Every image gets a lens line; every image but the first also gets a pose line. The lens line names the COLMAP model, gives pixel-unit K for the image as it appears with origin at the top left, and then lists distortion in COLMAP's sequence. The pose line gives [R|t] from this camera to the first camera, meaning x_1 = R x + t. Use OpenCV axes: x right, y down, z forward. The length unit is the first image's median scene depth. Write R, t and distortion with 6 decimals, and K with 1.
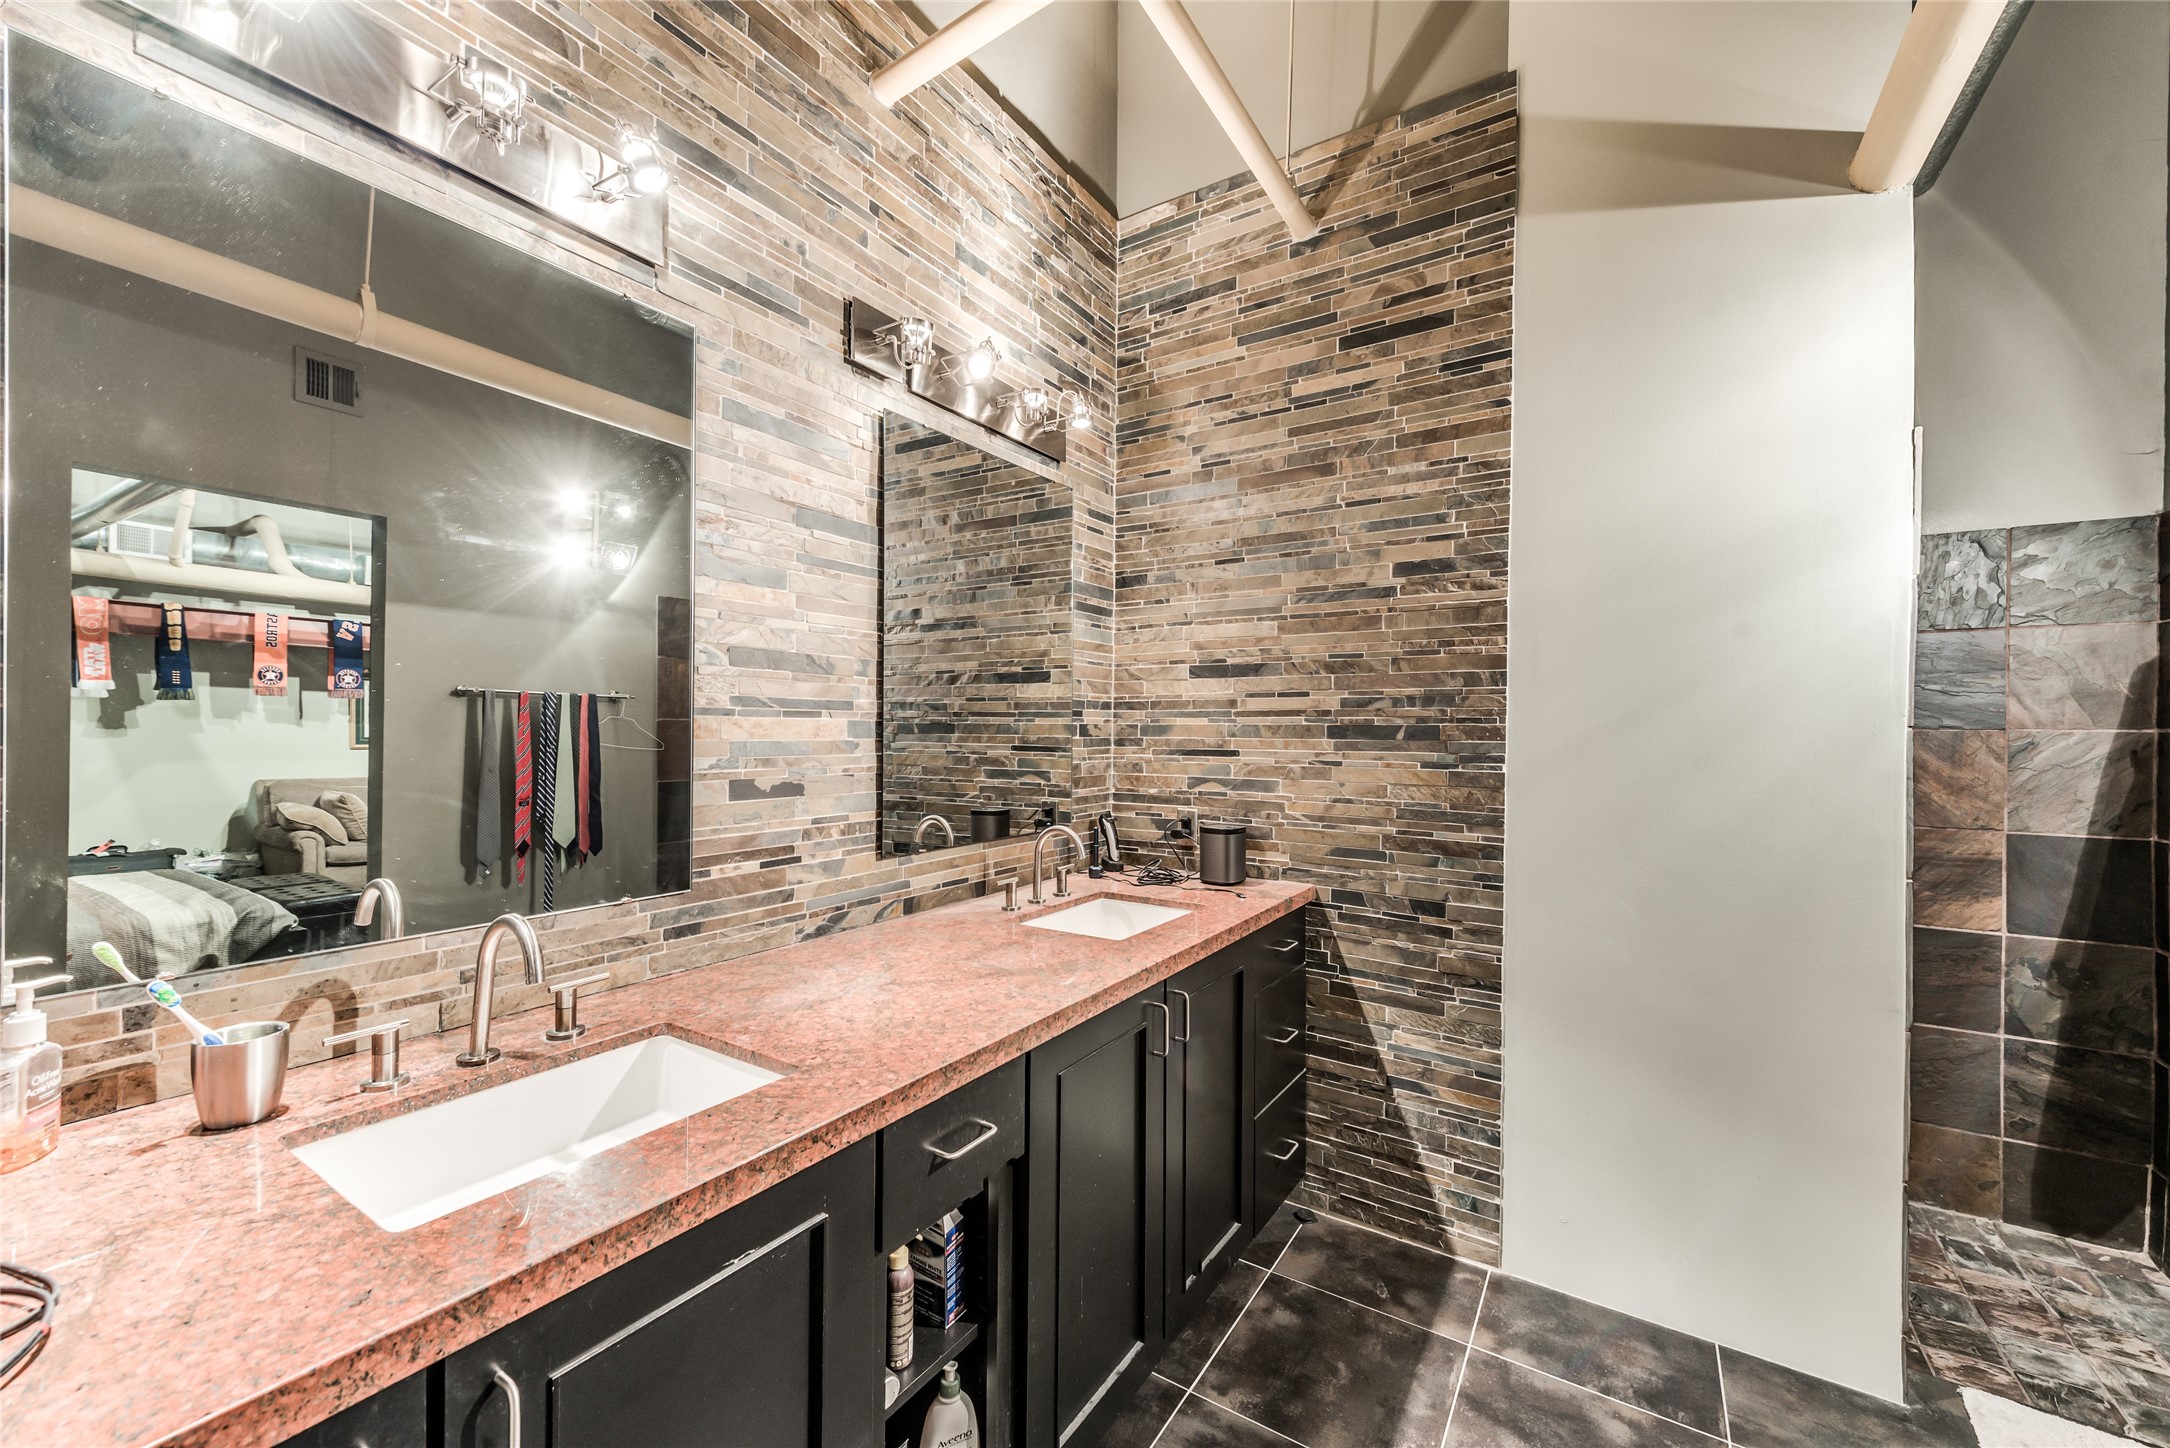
lens RADIAL K [[845.3, 0, 1085.1], [0, 845.3, 730.2], [0, 0, 1]] dist [0.003682, -0.000516]
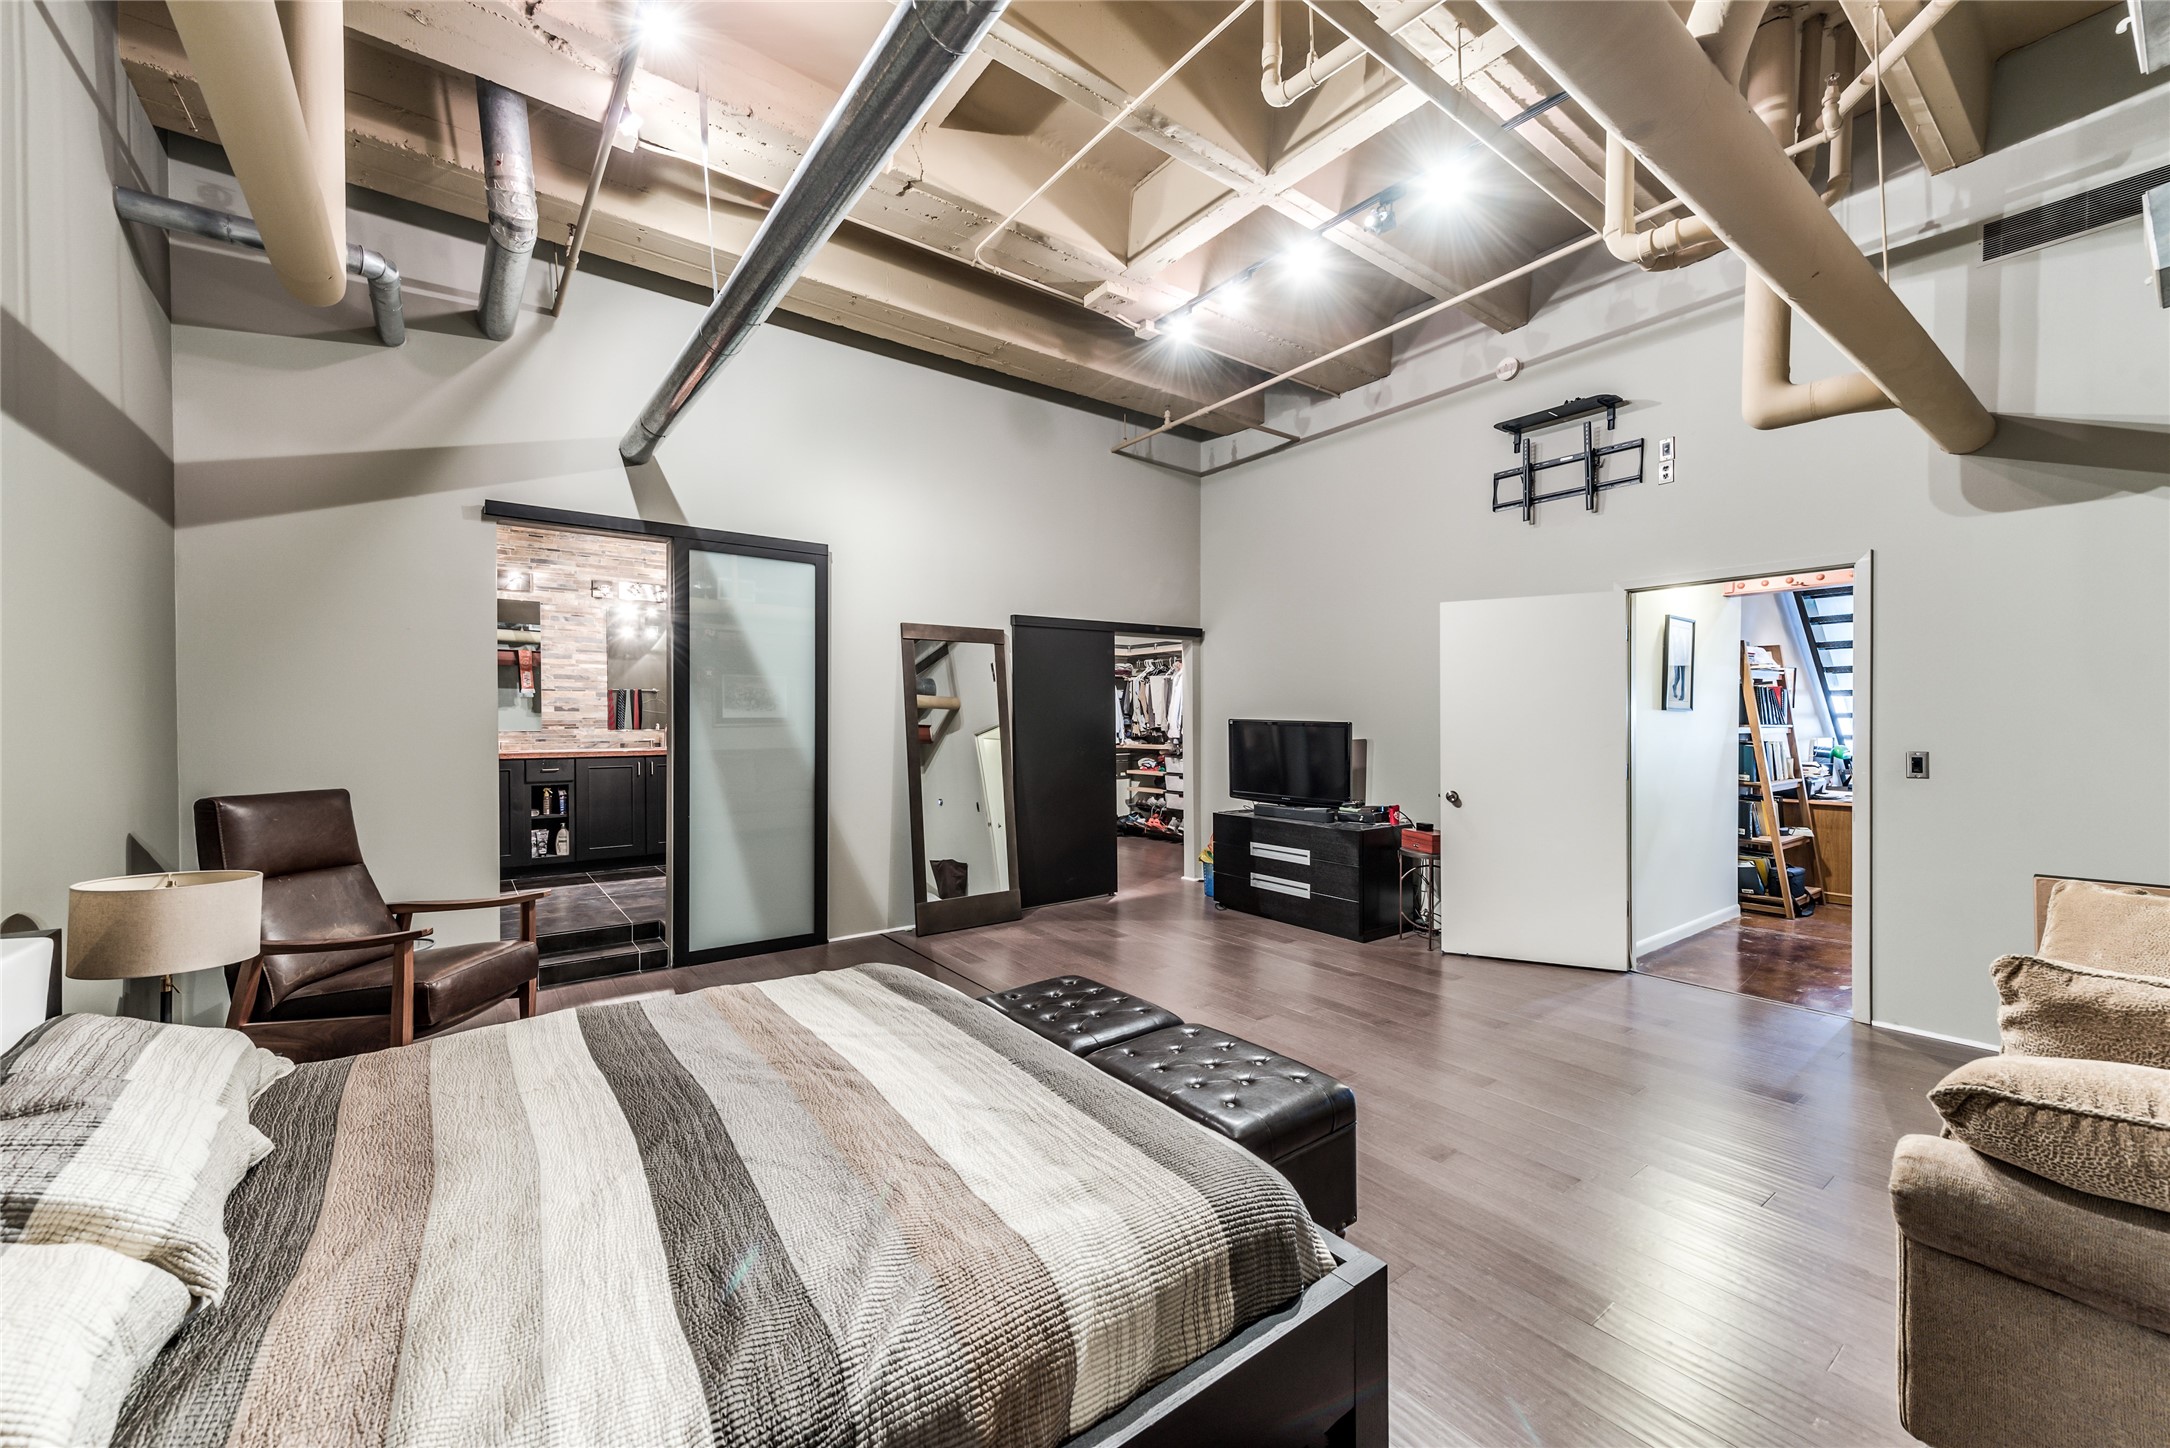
lens RADIAL K [[845.3, 0, 1096.4], [0, 845.3, 728.8], [0, 0, 1]] dist [0.003682, -0.000516]
pose [[0.932410, -0.009926, -0.361265, 2.549696], [0.013178, 0.999892, 0.006539, 0.126349], [0.361161, -0.010858, 0.932440, -1.373605]]
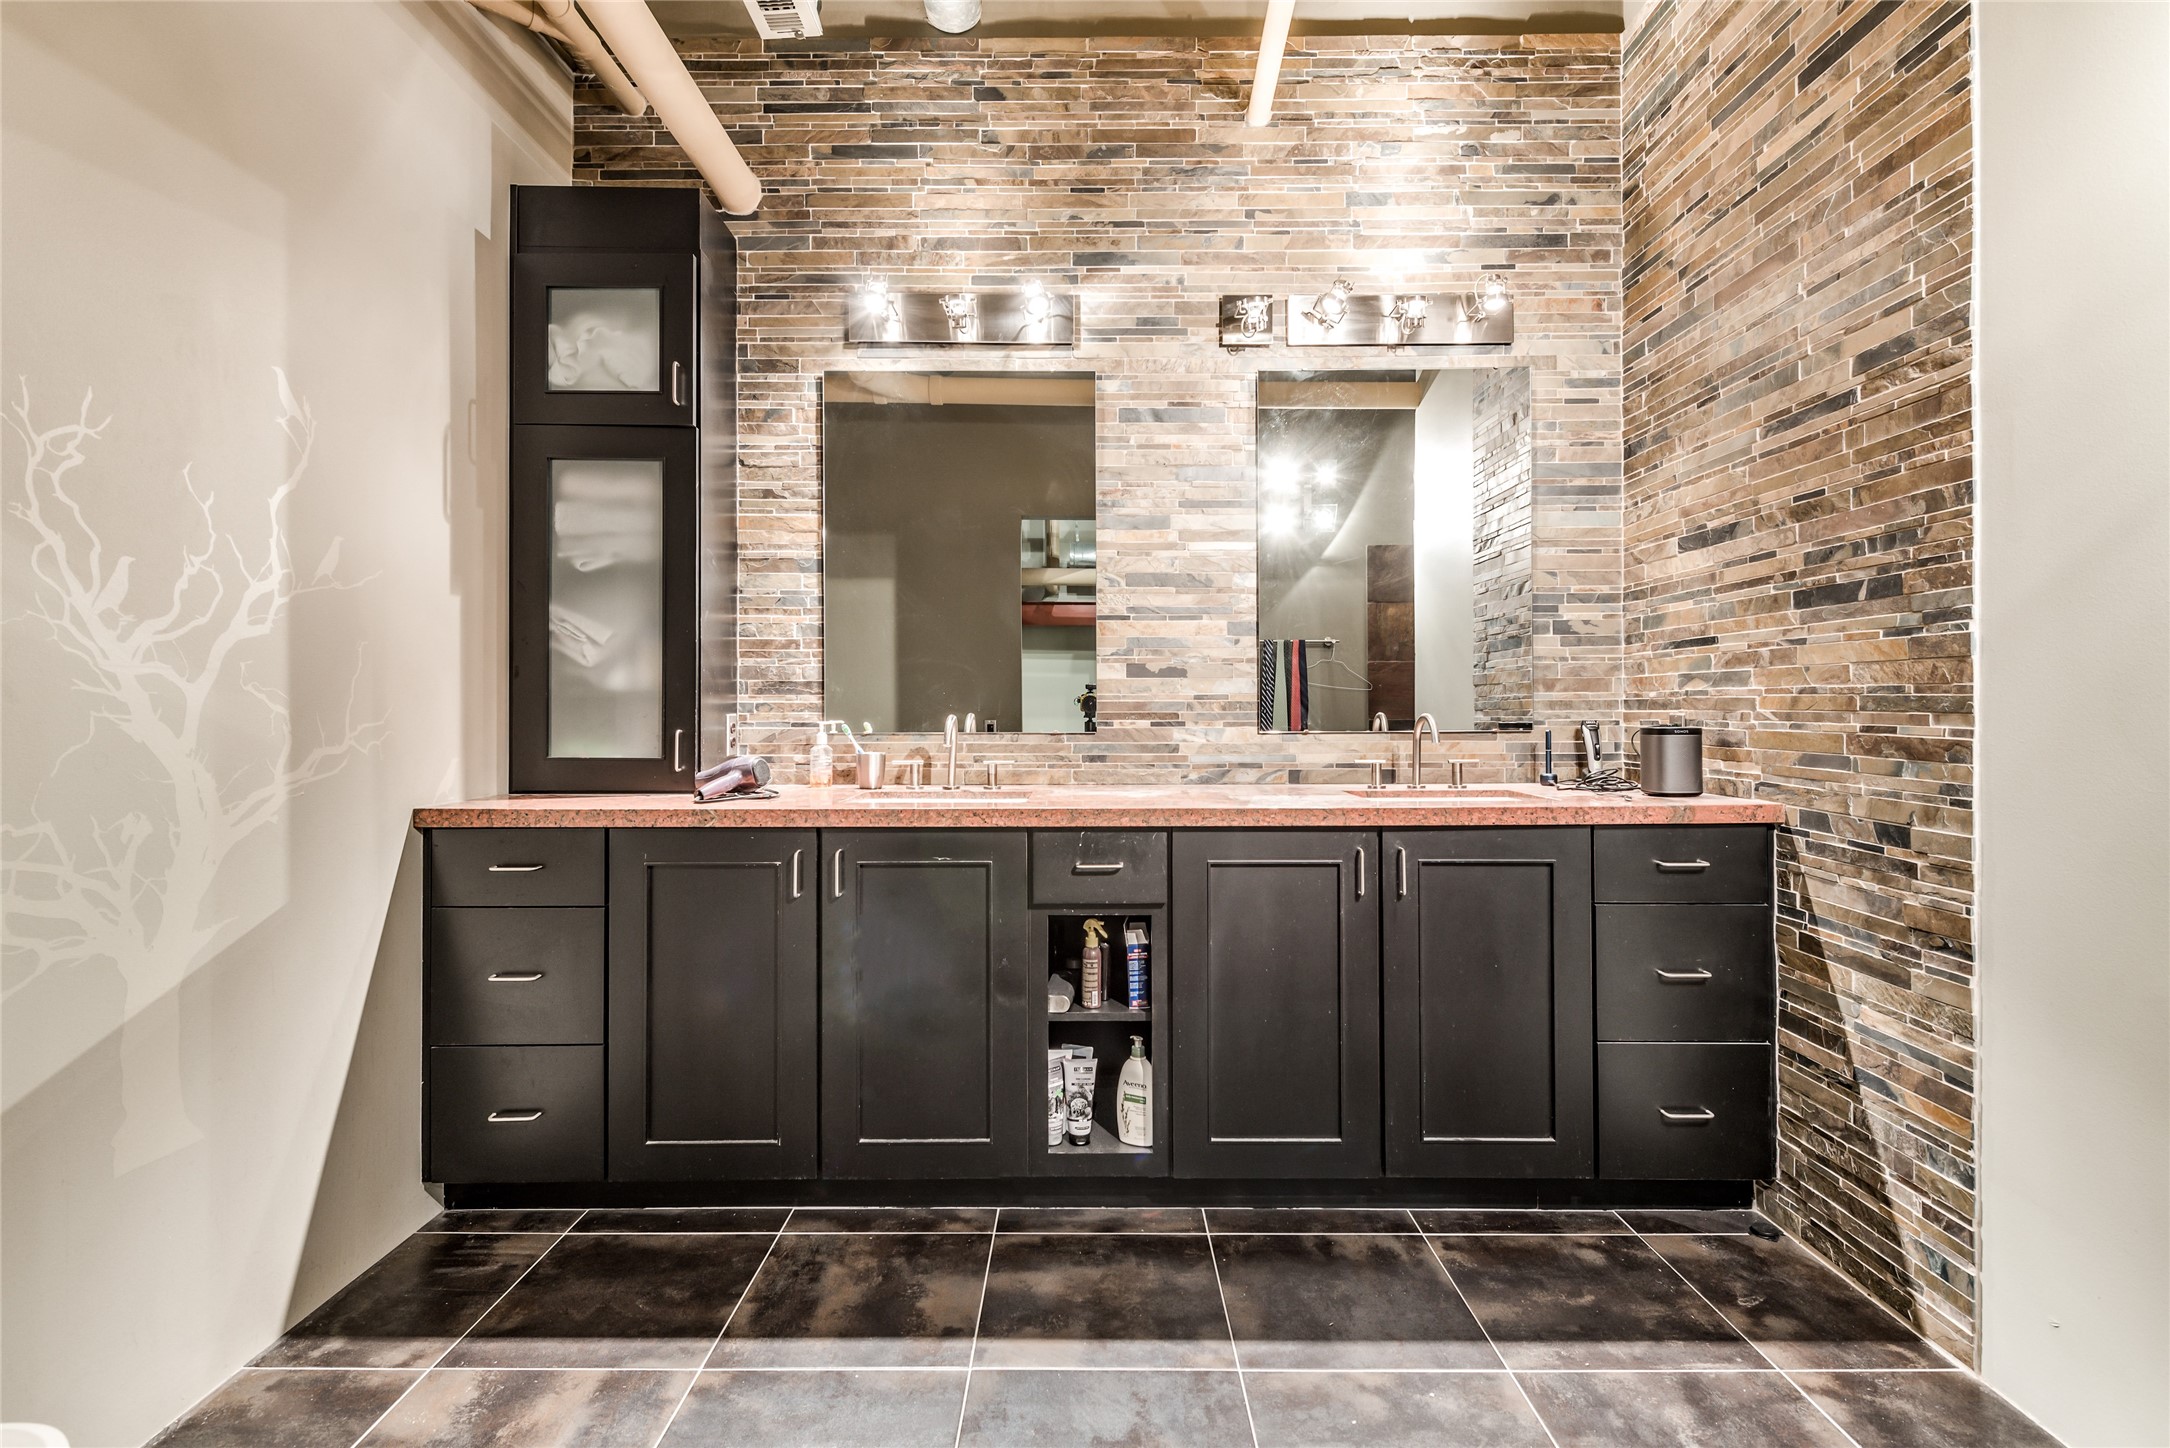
lens RADIAL K [[1083.9, 0, 1090.5], [0, 1083.9, 712.2], [0, 0, 1]] dist [-0.004281, -0.004003]
pose [[0.530016, -0.009740, -0.847932, 0.824163], [0.005297, 0.999953, -0.008175, 0.113542], [0.847971, -0.000158, 0.530042, -0.043776]]
